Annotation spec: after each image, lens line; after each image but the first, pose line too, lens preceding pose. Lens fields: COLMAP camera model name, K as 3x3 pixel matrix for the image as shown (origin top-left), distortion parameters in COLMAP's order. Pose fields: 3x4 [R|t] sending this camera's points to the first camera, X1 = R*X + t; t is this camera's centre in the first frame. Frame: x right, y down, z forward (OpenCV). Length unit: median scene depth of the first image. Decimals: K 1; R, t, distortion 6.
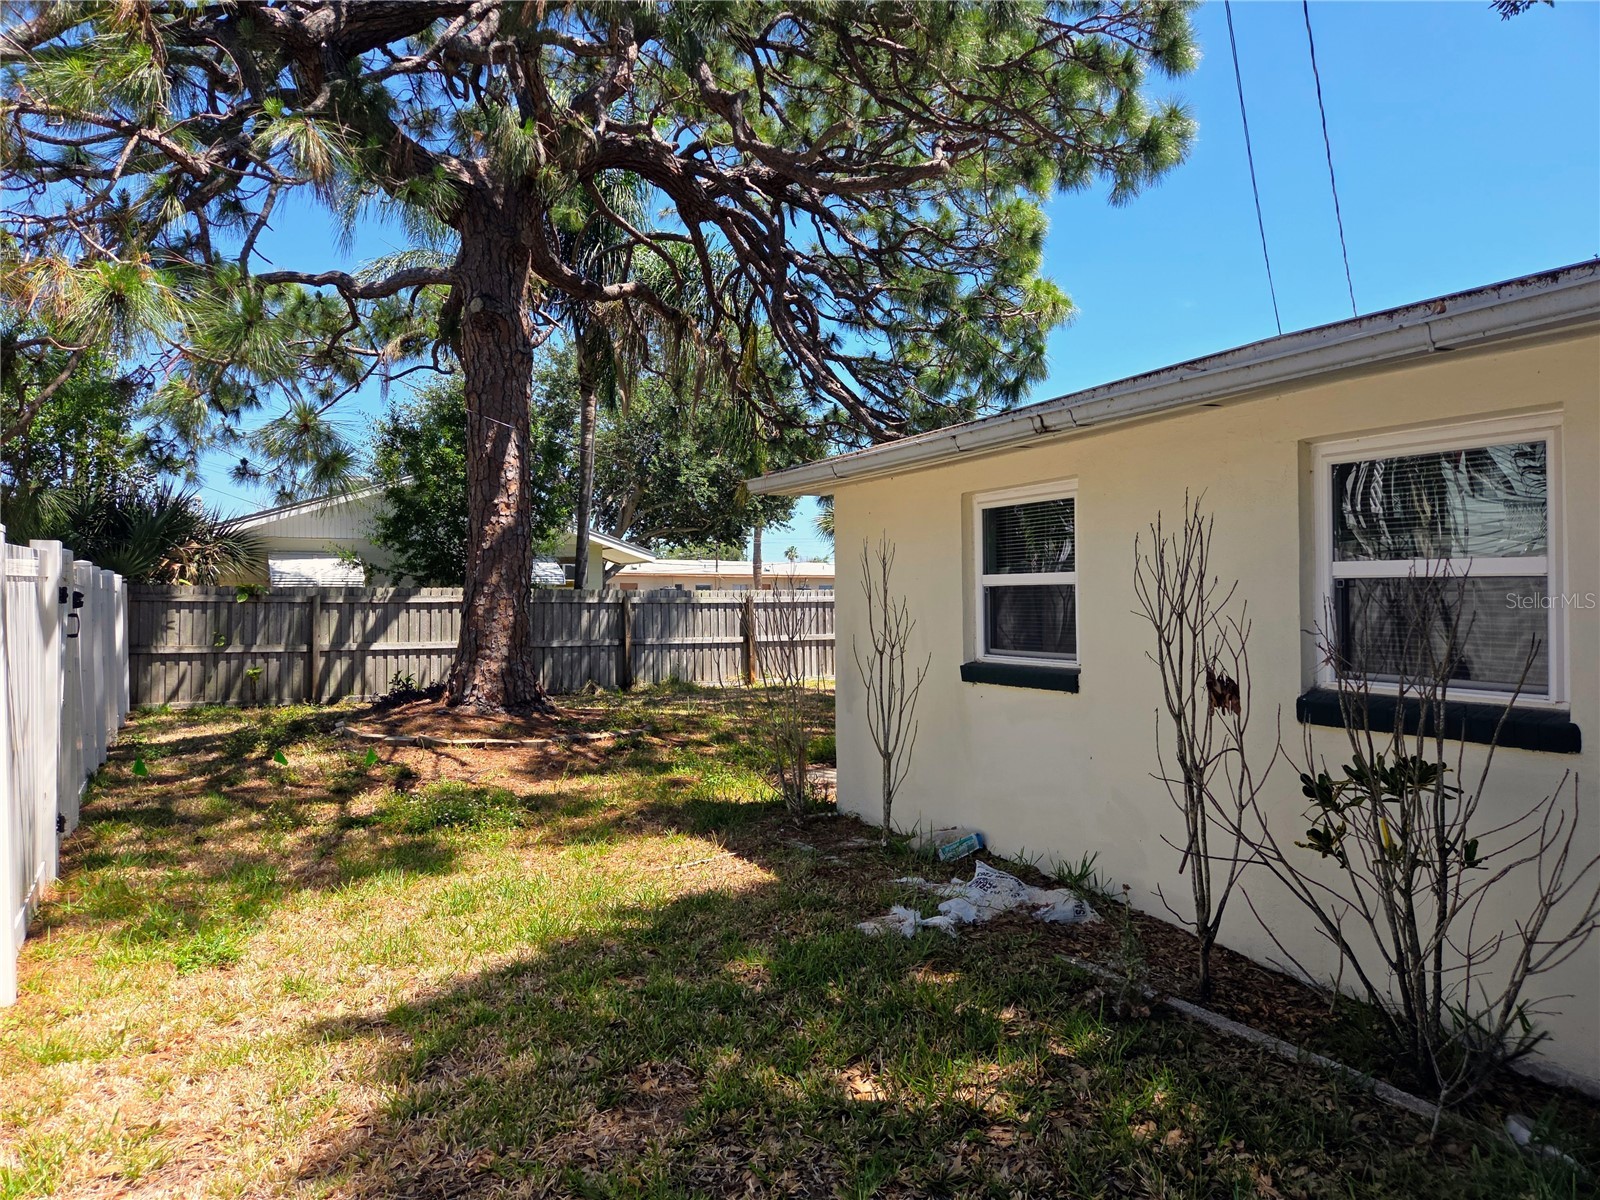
lens RADIAL K [[1072.5, 0, 788.8], [0, 1072.5, 598.9], [0, 0, 1]] dist [0.069110, -0.063000]
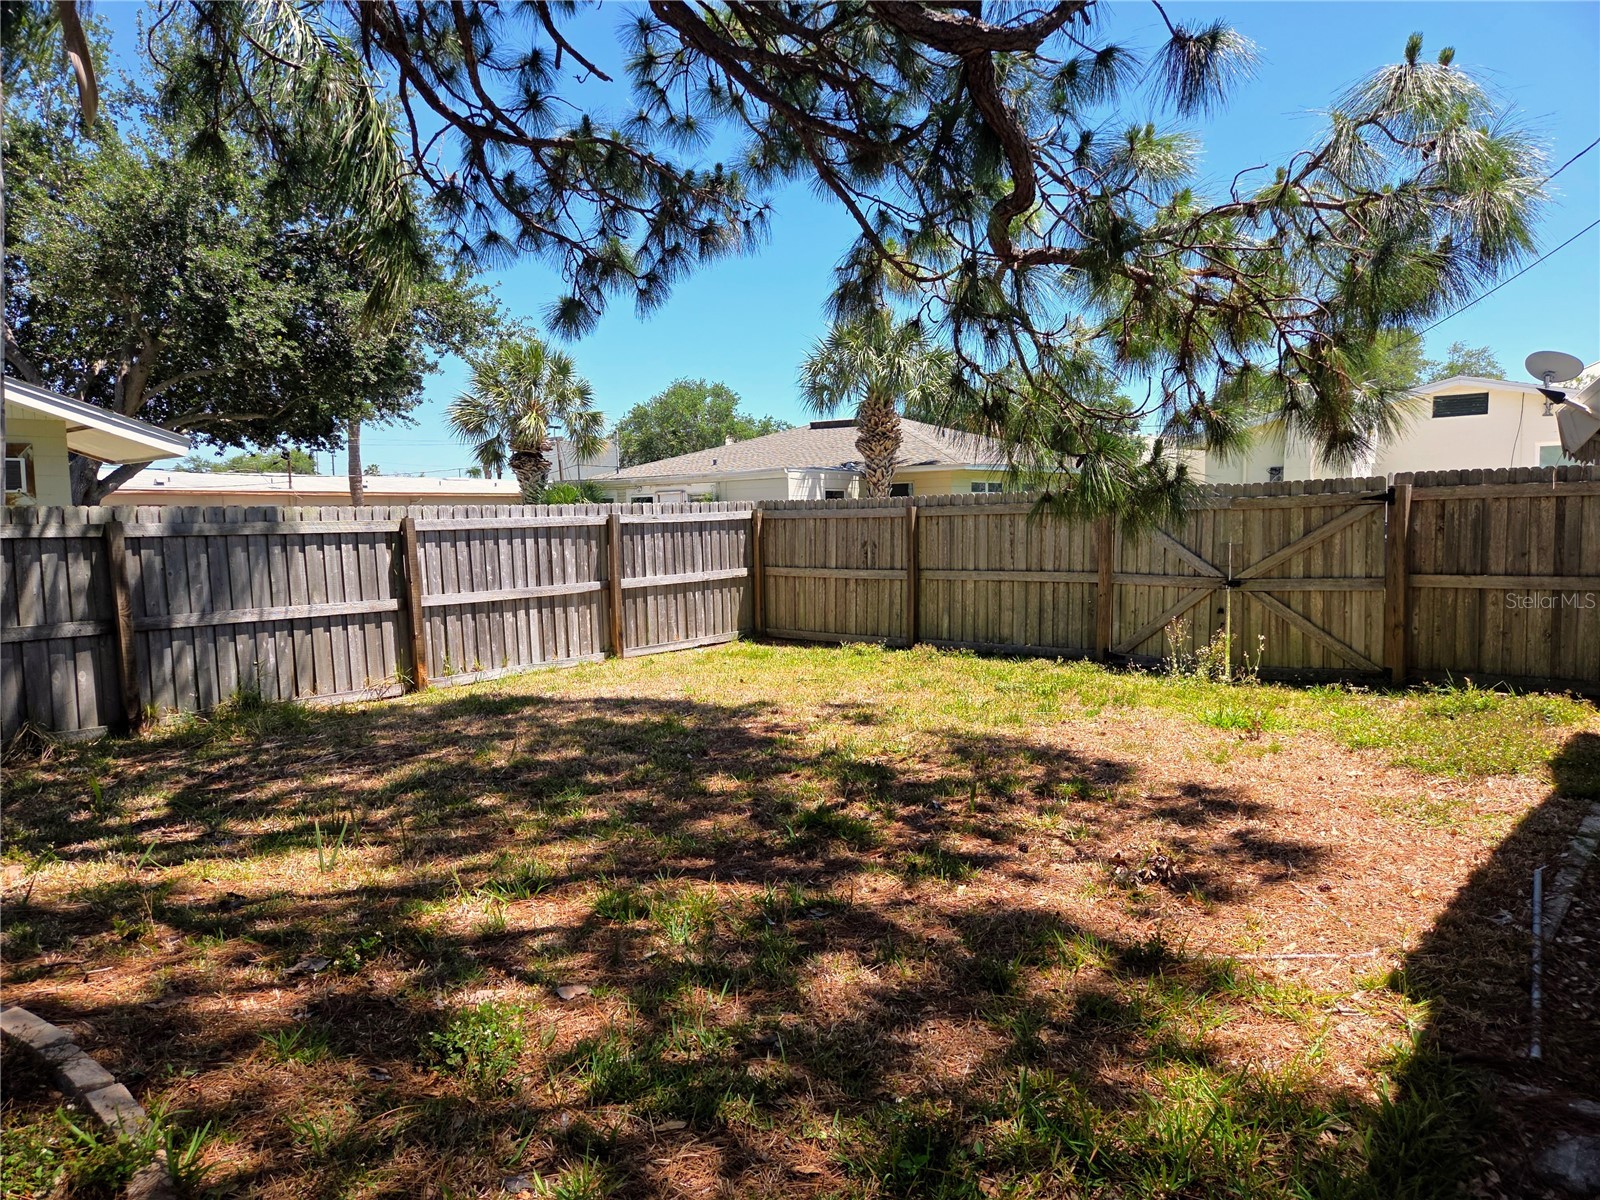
lens RADIAL K [[1072.5, 0, 788.8], [0, 1072.5, 598.9], [0, 0, 1]] dist [0.069110, -0.063000]
pose [[0.930699, -0.044035, 0.363124, -0.057745], [0.017855, 0.997013, 0.075143, 0.000418], [-0.365349, -0.063452, 0.928706, 0.478913]]
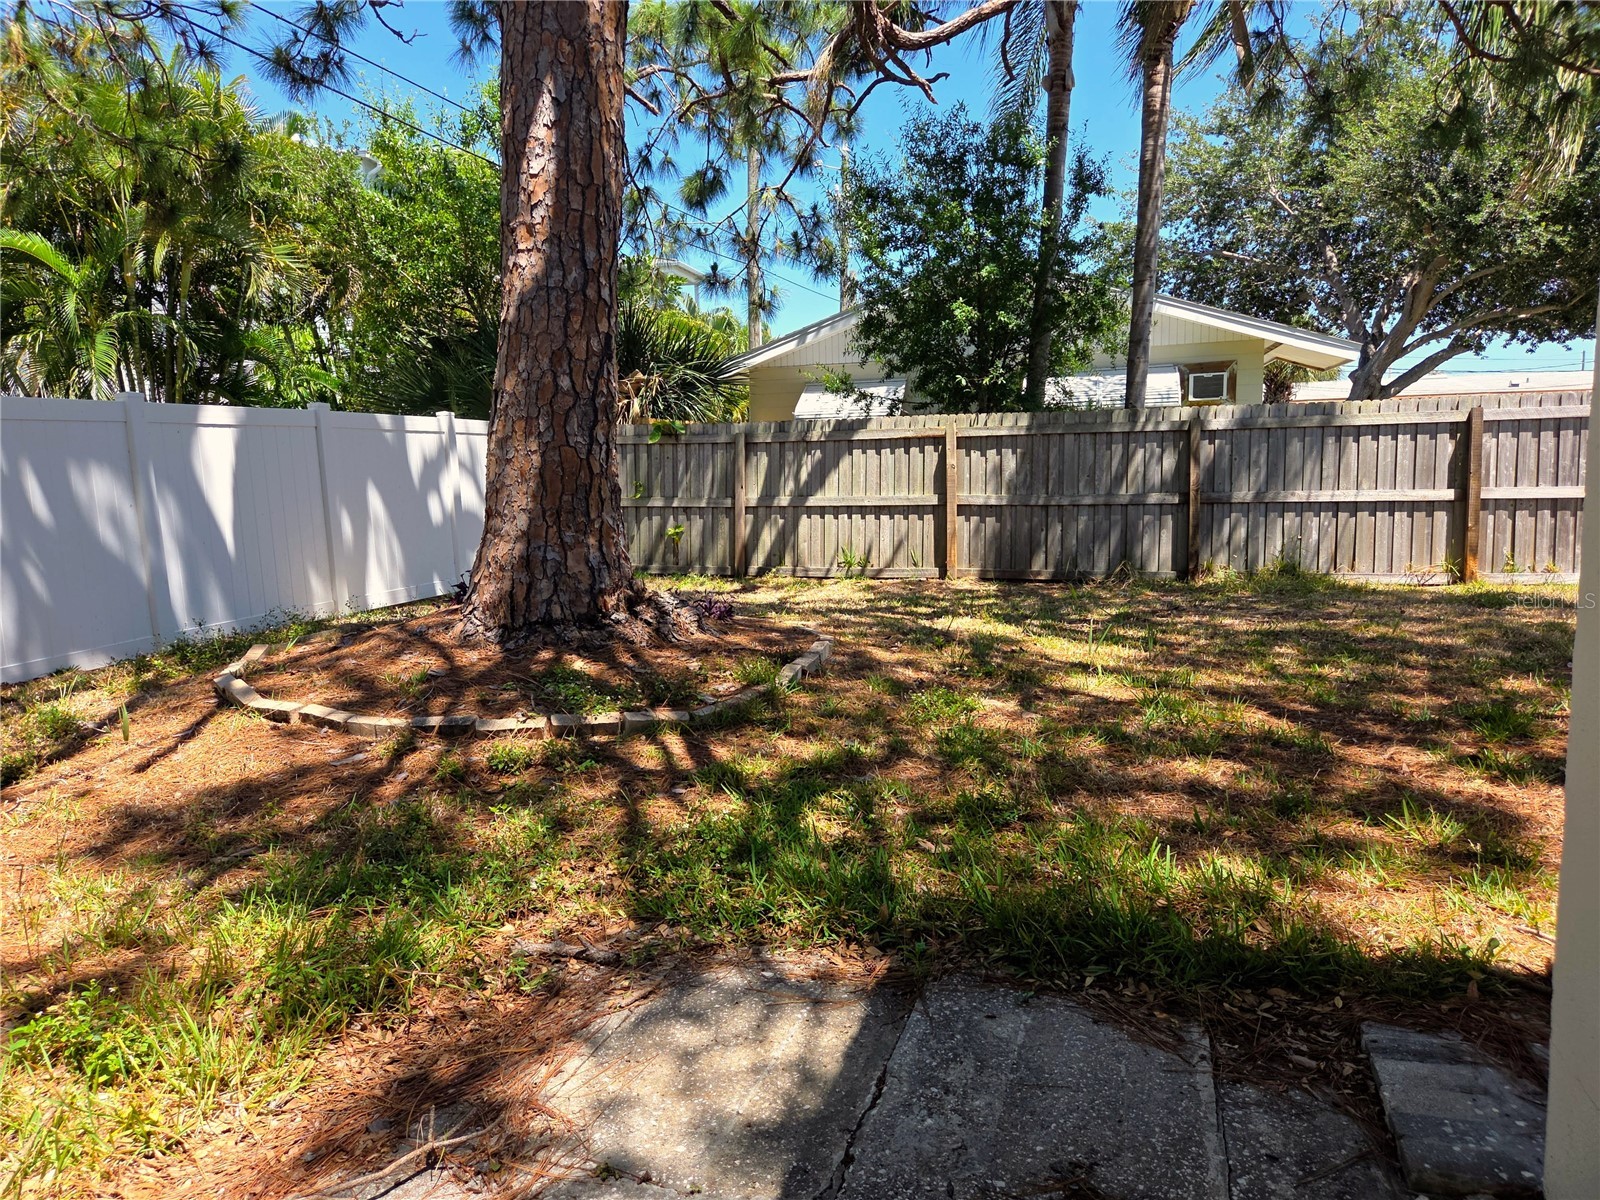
lens RADIAL K [[1072.5, 0, 788.8], [0, 1072.5, 598.9], [0, 0, 1]] dist [0.069110, -0.063000]
pose [[0.694099, 0.078751, -0.715559, 0.116512], [0.023130, 0.991045, 0.131507, 0.011930], [0.719508, -0.107830, 0.686062, 0.429443]]
